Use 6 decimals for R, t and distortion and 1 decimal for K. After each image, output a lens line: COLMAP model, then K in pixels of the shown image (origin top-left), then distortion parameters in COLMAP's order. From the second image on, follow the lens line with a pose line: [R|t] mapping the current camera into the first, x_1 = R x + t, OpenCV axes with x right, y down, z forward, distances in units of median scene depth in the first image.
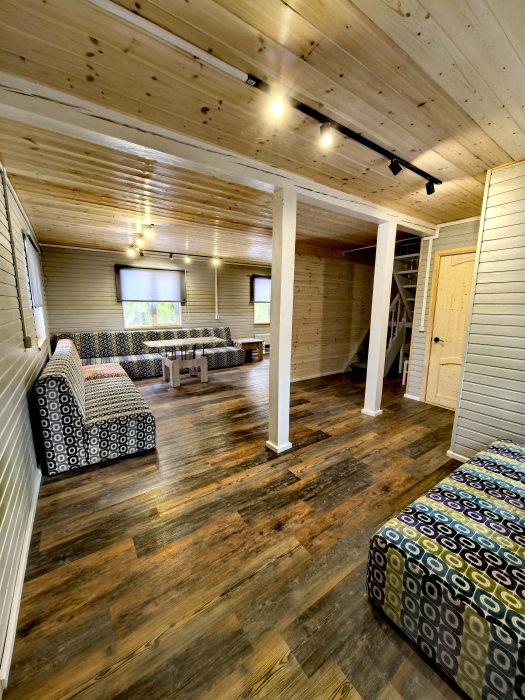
lens RADIAL K [[273.1, 0, 262.5], [0, 273.1, 350.0], [0, 0, 1]] dist [0.001099, 0.000120]
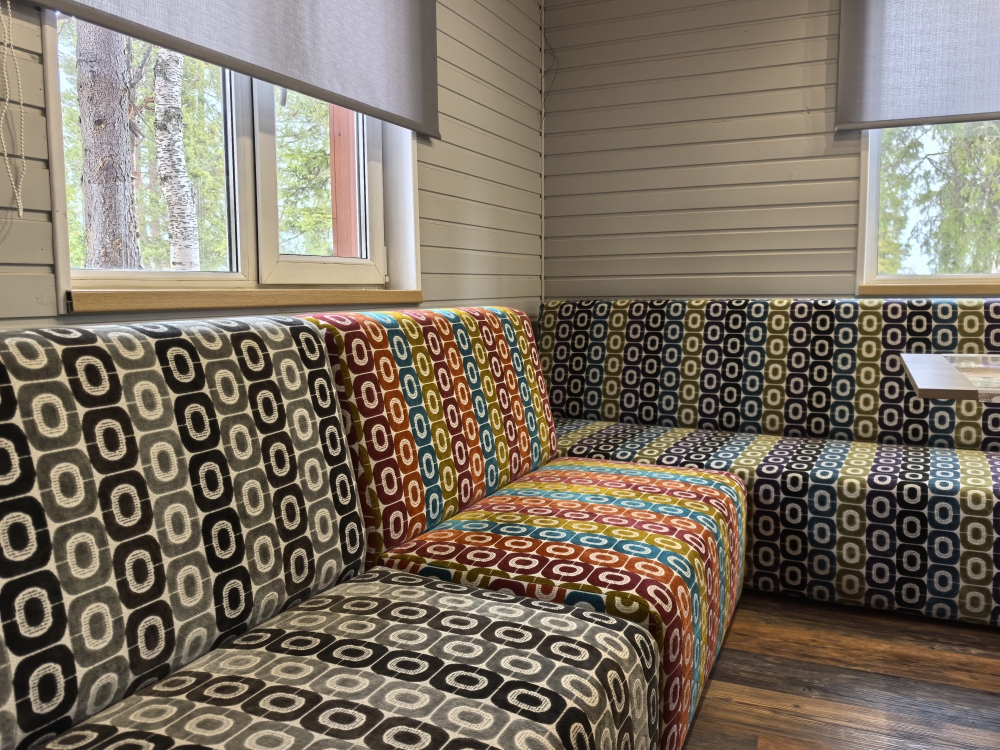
lens RADIAL K [[841.9, 0, 500.0], [0, 841.9, 375.0], [0, 0, 1]] dist [-0.042225, 0.000912]
pose [[0.523301, 0.071535, -0.849140, -0.262022], [-0.124973, 0.992138, 0.006564, 0.005736], [0.842934, 0.102684, 0.528127, 0.828889]]
